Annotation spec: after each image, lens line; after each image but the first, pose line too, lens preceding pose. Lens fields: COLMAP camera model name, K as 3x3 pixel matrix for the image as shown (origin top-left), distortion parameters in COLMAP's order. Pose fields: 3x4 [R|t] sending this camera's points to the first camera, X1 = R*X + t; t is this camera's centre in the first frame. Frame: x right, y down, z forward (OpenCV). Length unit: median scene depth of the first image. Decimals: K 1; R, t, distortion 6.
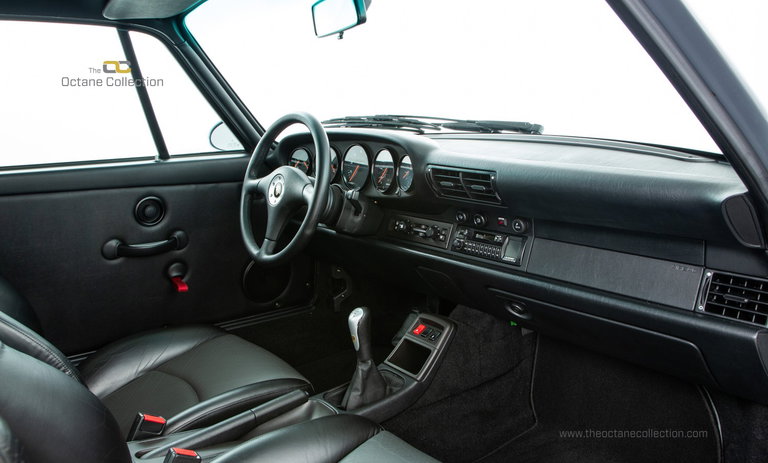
lens RADIAL K [[635.1, 0, 384.4], [0, 635.1, 244.9], [0, 0, 1]] dist [-0.105490, 0.000880]
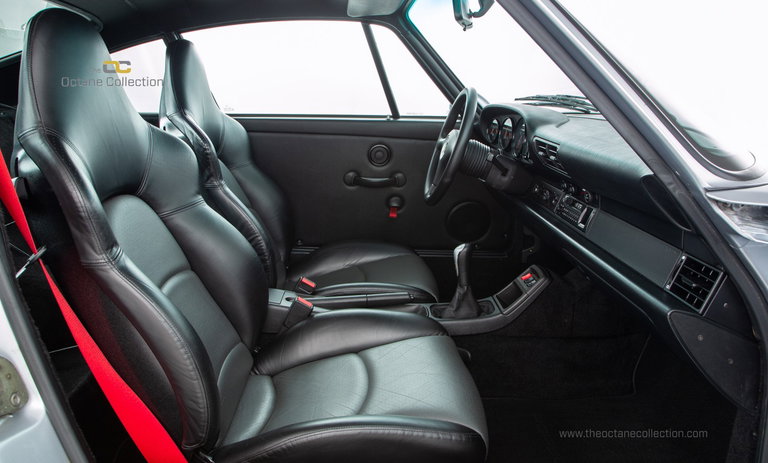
lens RADIAL K [[635.1, 0, 384.4], [0, 635.1, 244.9], [0, 0, 1]] dist [-0.105490, 0.000880]
pose [[0.776751, 0.185812, -0.601774, 0.537508], [-0.162567, 0.982261, 0.093460, 0.007877], [0.608465, 0.025233, 0.793180, -0.096636]]
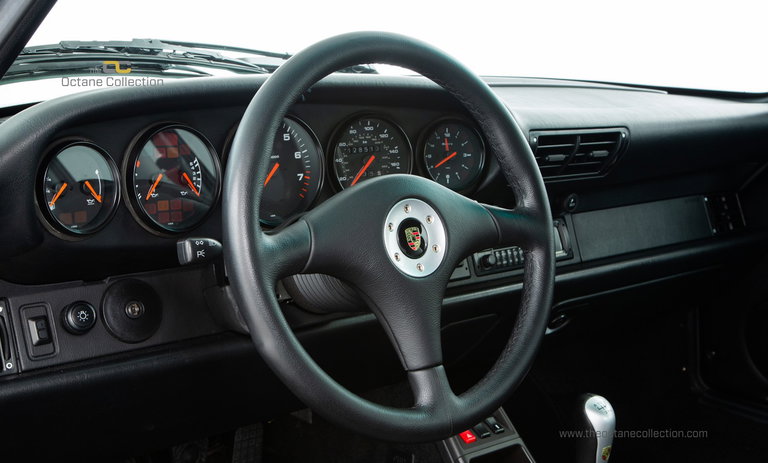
lens RADIAL K [[1109.9, 0, 356.9], [0, 1109.9, 228.7], [0, 0, 1]] dist [0.078901, 0.014127]
pose [[-0.091364, -0.158135, 0.983182, -0.916958], [0.185133, 0.967402, 0.172800, -0.239359], [-0.978457, 0.197807, -0.059110, 1.194628]]
